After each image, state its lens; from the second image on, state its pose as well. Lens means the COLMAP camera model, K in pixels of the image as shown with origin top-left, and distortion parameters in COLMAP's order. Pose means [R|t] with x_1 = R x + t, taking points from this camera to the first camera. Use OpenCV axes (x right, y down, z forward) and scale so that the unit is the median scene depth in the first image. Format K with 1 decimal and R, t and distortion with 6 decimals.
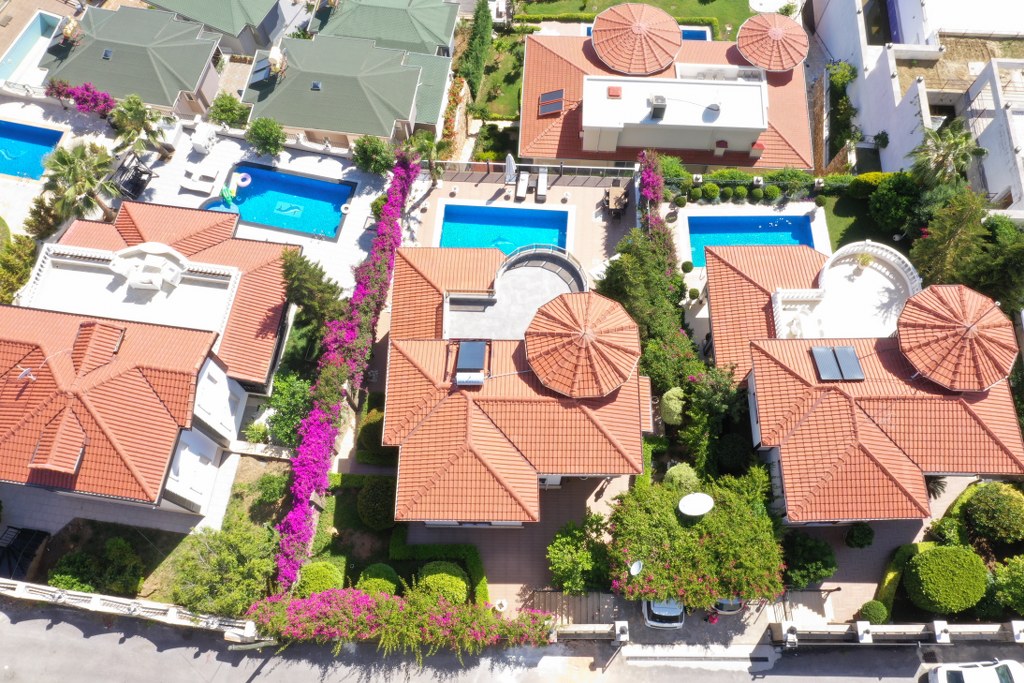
lens RADIAL K [[810.1, 0, 512.0], [0, 810.1, 341.5], [0, 0, 1]] dist [-0.001248, -0.002698]
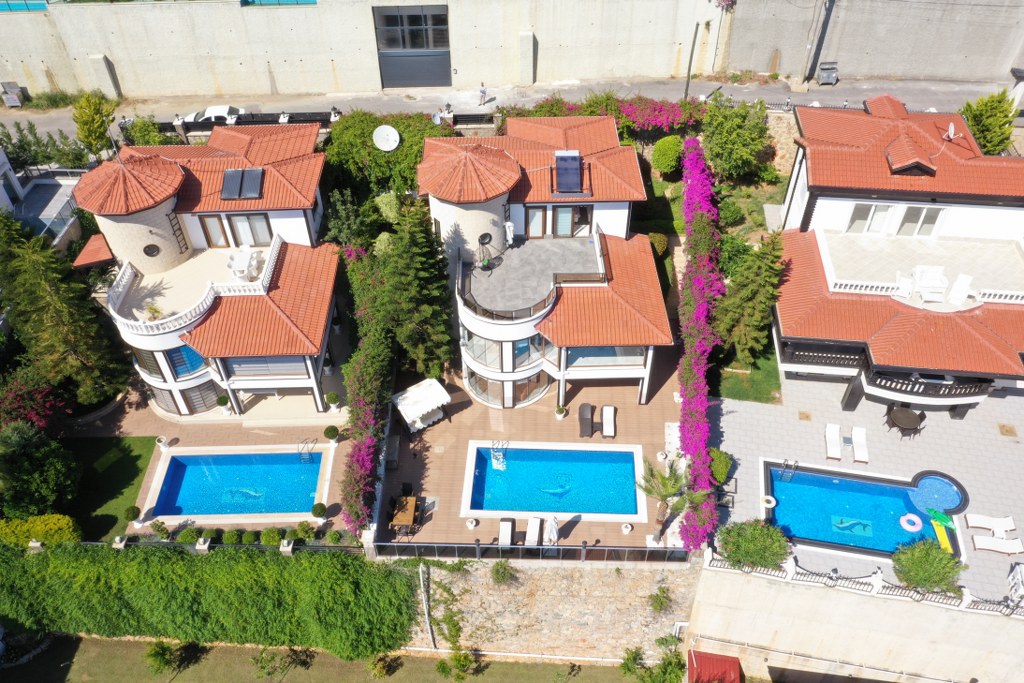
lens RADIAL K [[810.1, 0, 512.0], [0, 810.1, 341.5], [0, 0, 1]] dist [-0.001248, -0.002698]
pose [[-0.999440, 0.032507, -0.007916, 0.032082], [-0.019117, -0.360693, 0.932489, -0.810090], [0.027458, 0.932118, 0.361113, 0.592735]]
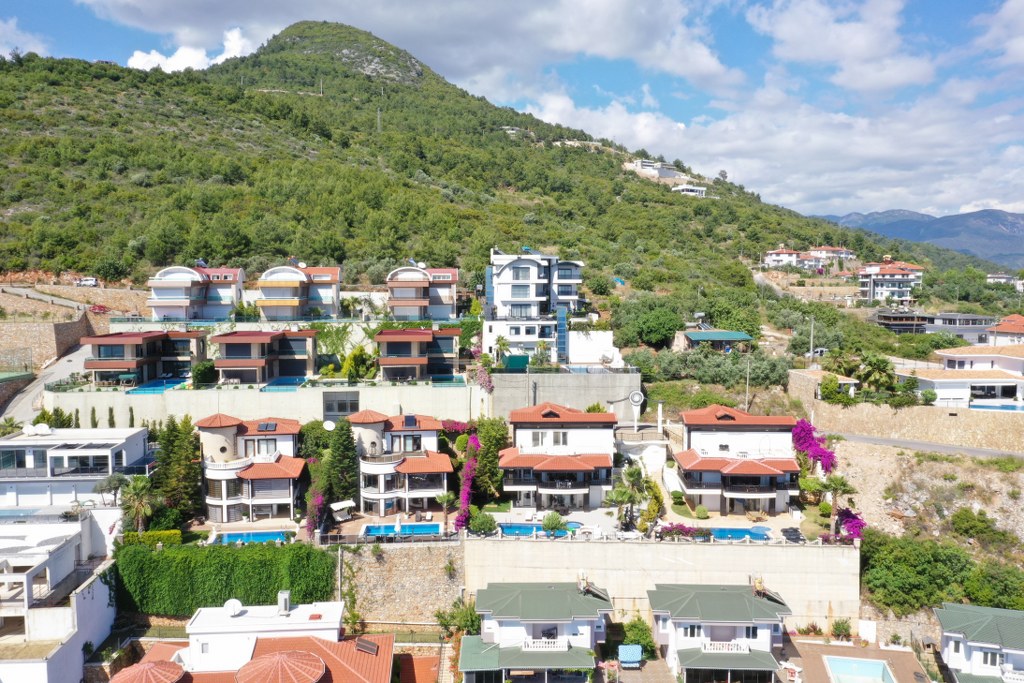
lens RADIAL K [[810.1, 0, 512.0], [0, 810.1, 341.5], [0, 0, 1]] dist [-0.001248, -0.002698]
pose [[-0.988053, 0.017553, -0.153113, 0.015152], [-0.139107, 0.326070, 0.935055, -1.888399], [0.066339, 0.945182, -0.319733, 1.185632]]
